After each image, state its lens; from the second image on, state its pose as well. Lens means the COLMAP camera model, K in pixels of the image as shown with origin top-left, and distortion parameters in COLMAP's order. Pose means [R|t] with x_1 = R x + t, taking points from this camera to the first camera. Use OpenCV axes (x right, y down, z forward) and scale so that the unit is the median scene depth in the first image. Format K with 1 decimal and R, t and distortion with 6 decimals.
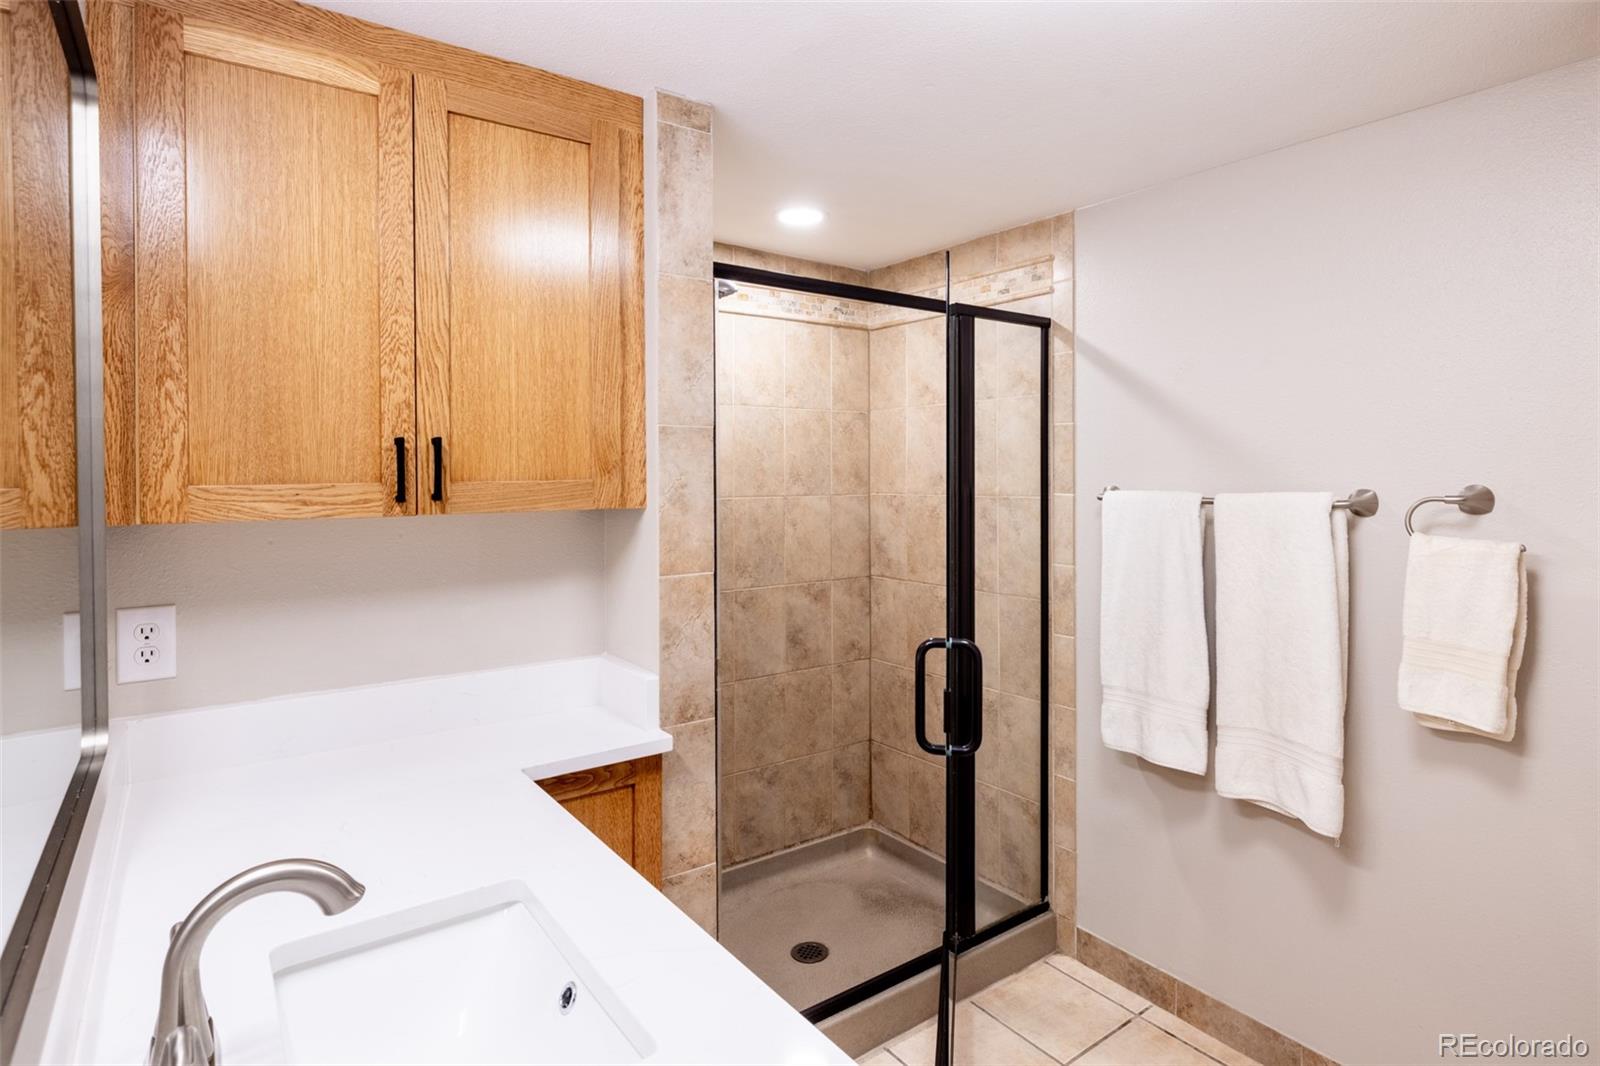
lens RADIAL K [[832.5, 0, 789.3], [0, 832.5, 481.5], [0, 0, 1]] dist [-0.008071, 0.001326]
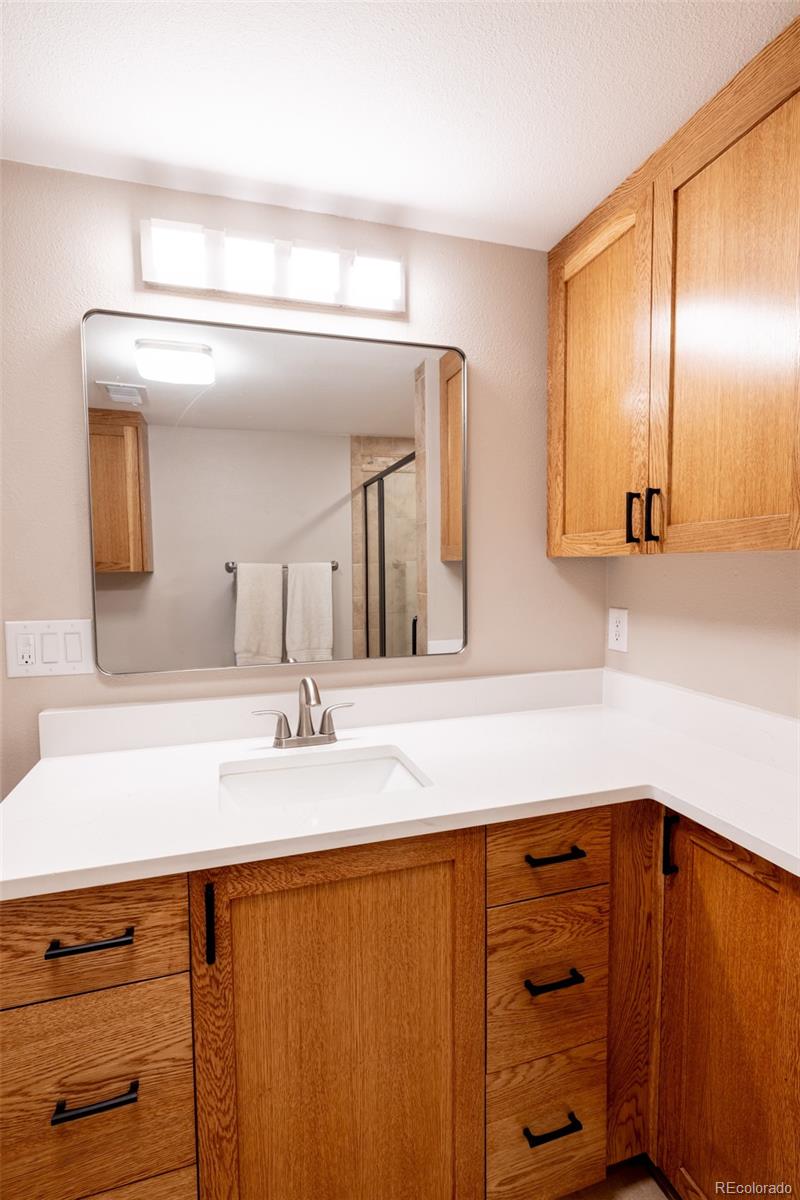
lens RADIAL K [[576.2, 0, 399.5], [0, 576.2, 602.8], [0, 0, 1]] dist [-0.002708, 0.000980]
pose [[-0.311128, 0.073610, -0.947513, 0.417221], [0.002089, 0.997046, 0.076773, 0.040123], [0.950366, 0.021907, -0.310363, 0.786355]]
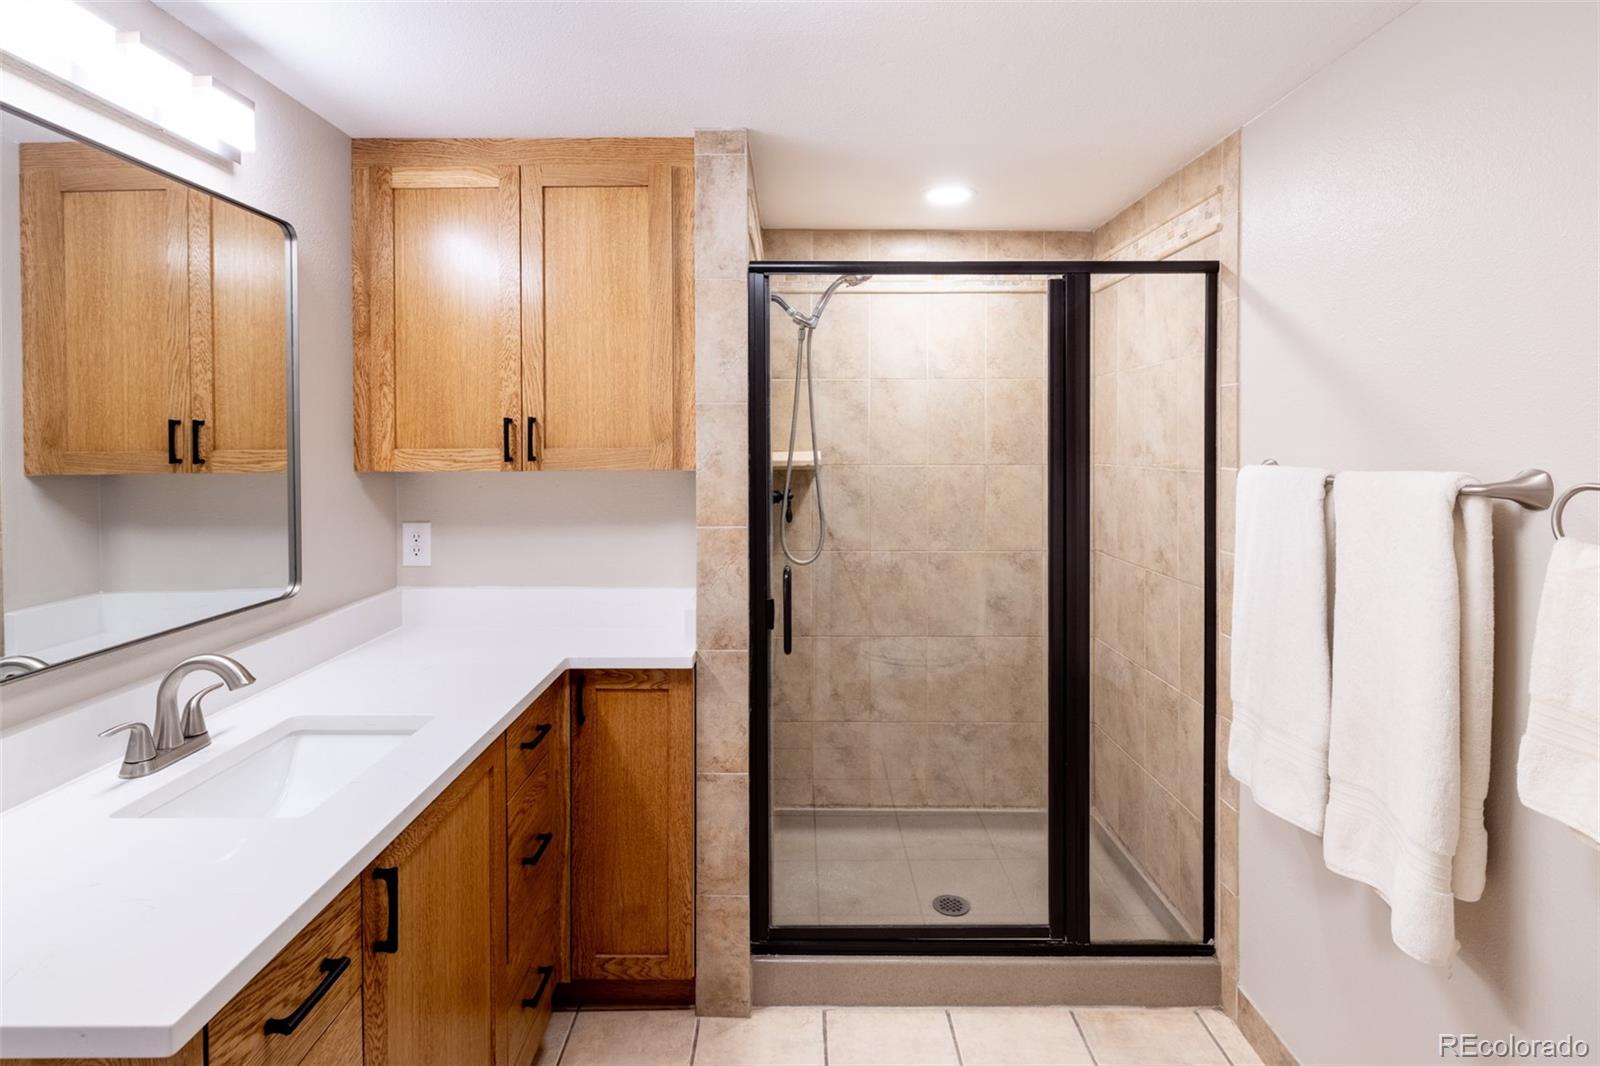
lens RADIAL K [[764.7, 0, 794.5], [0, 764.7, 453.4], [0, 0, 1]] dist [-0.003011, 0.000838]
pose [[0.810783, 0.011453, -0.585234, 0.616253], [-0.008139, 0.999932, 0.008294, -0.004239], [0.585290, -0.001961, 0.810822, 0.167881]]
